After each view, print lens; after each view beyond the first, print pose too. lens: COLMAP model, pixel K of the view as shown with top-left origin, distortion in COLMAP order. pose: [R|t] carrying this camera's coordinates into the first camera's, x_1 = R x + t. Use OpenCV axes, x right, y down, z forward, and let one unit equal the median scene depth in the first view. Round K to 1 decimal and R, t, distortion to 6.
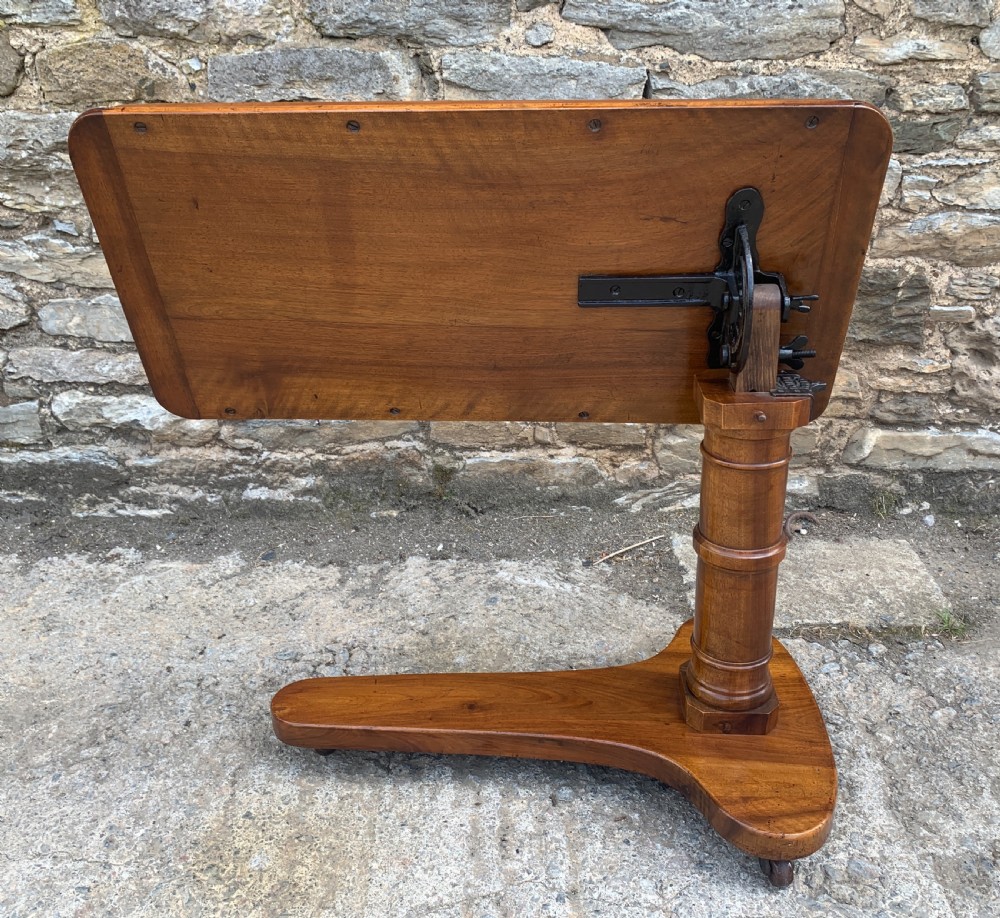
lens RADIAL K [[1004.1, 0, 504.9], [0, 1004.1, 434.6], [0, 0, 1]] dist [0.020536, 0.000000]
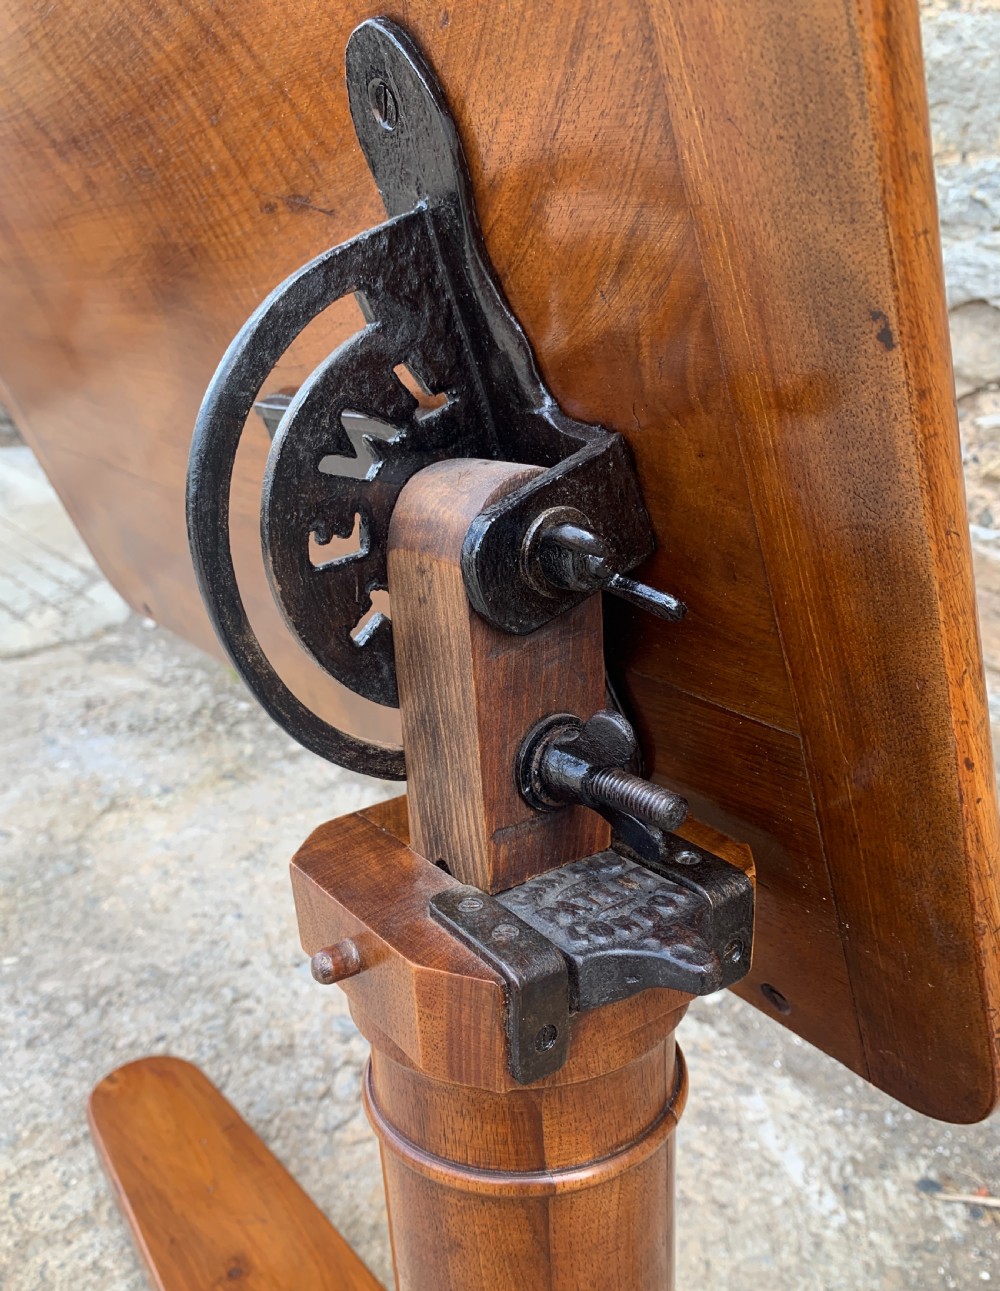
lens RADIAL K [[1102.5, 0, 454.3], [0, 1102.5, 695.4], [0, 0, 1]] dist [0.050566, -0.067555]
pose [[0.584347, 0.258635, -0.769185, 0.307754], [-0.278406, 0.954219, 0.109348, -0.079620], [0.762252, 0.150249, 0.629600, 0.546071]]
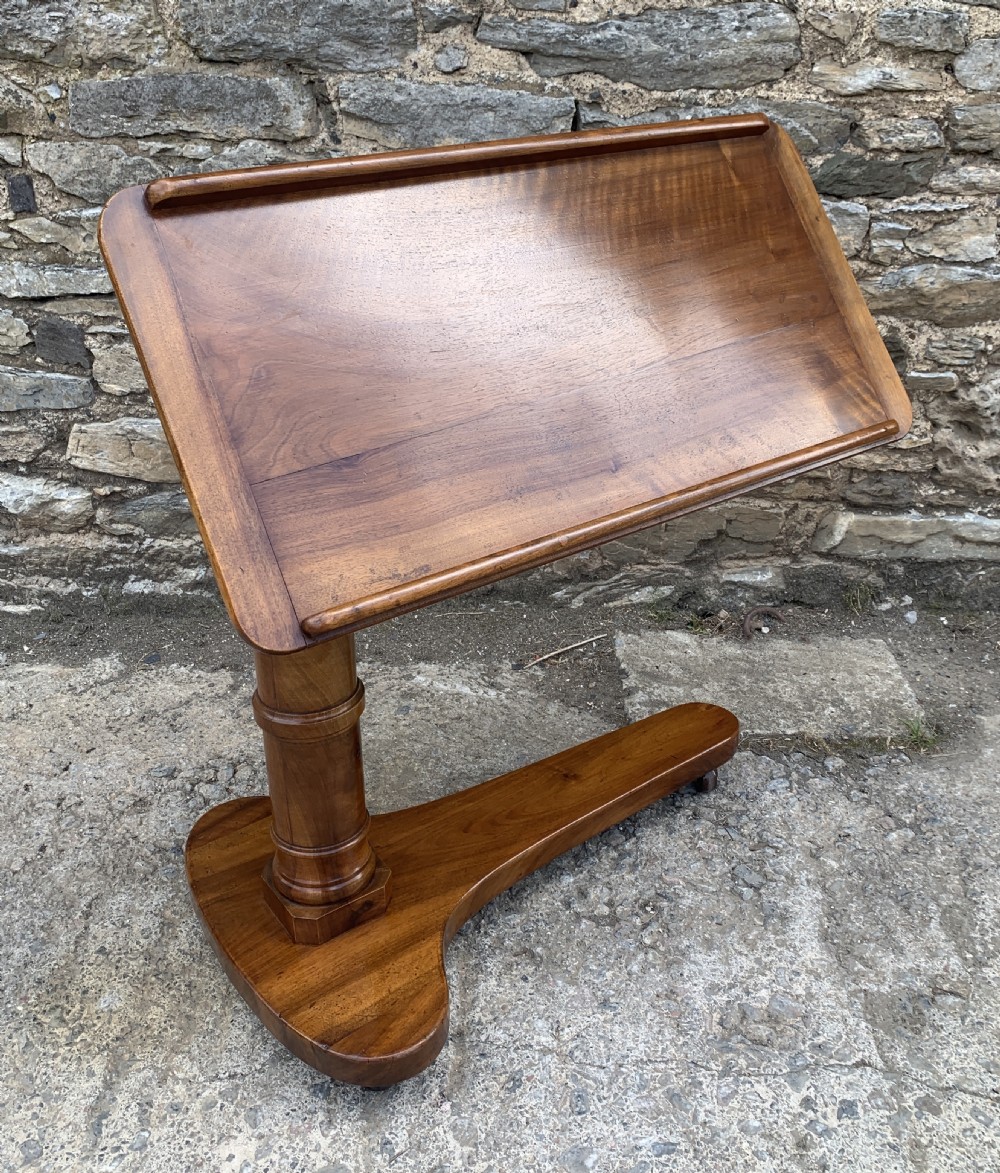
lens RADIAL K [[1190.2, 0, 504.2], [0, 1190.2, 534.3], [0, 0, 1]] dist [0.022388, 0.000000]
pose [[0.999981, 0.000458, 0.006099, 0.071083], [-0.000557, 0.999867, 0.016283, -0.003937], [-0.006090, -0.016286, 0.999849, -0.035100]]
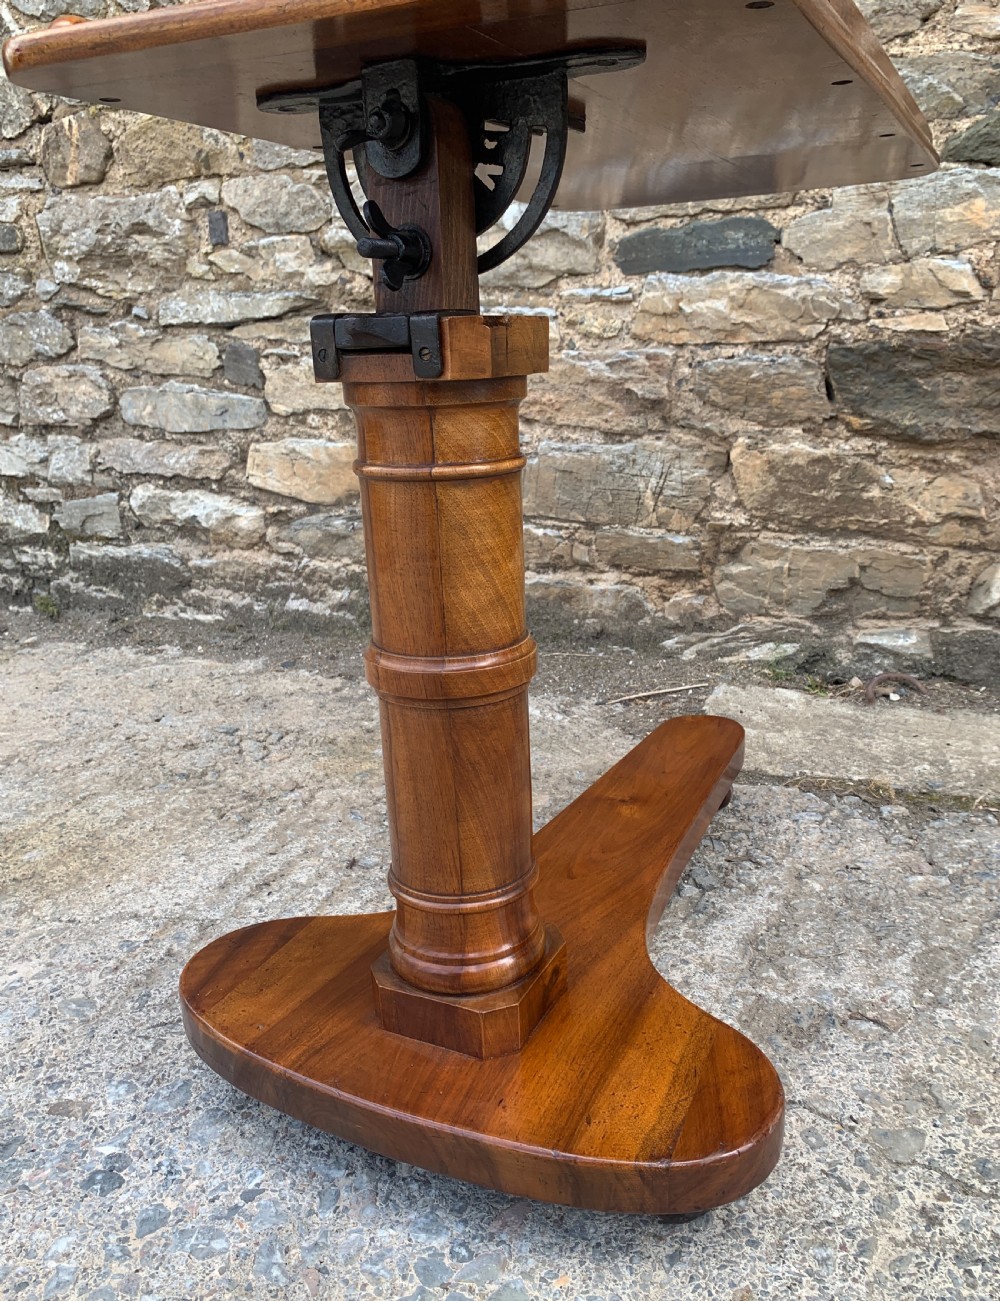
lens RADIAL K [[1093.9, 0, 504.9], [0, 1093.9, 688.8], [0, 0, 1]] dist [0.008913, -0.000325]
pose [[0.916791, 0.099283, -0.386831, 0.388477], [-0.133640, 0.989033, -0.062885, 0.202164], [0.376345, 0.109348, 0.920004, 0.159258]]
